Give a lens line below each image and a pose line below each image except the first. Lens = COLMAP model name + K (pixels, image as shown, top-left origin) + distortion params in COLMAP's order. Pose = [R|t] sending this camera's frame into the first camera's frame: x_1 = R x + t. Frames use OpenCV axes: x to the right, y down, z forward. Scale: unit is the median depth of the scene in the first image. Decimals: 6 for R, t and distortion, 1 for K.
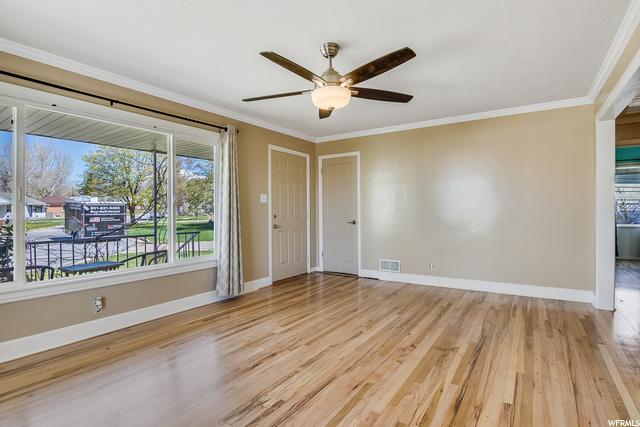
lens RADIAL K [[318.7, 0, 320.2], [0, 318.7, 211.5], [0, 0, 1]] dist [-0.000784, -0.000119]
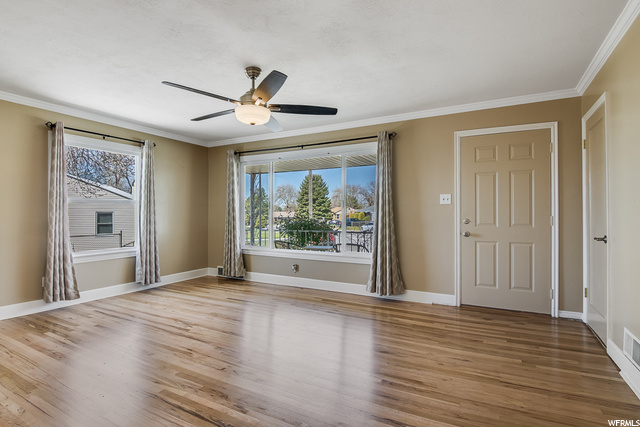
lens RADIAL K [[318.7, 0, 324.0], [0, 318.7, 214.6], [0, 0, 1]] dist [-0.000784, -0.000119]
pose [[0.107689, 0.013964, -0.994087, 0.829743], [-0.002187, 0.999902, 0.013808, -0.015543], [0.994182, 0.000687, 0.107709, 0.793011]]
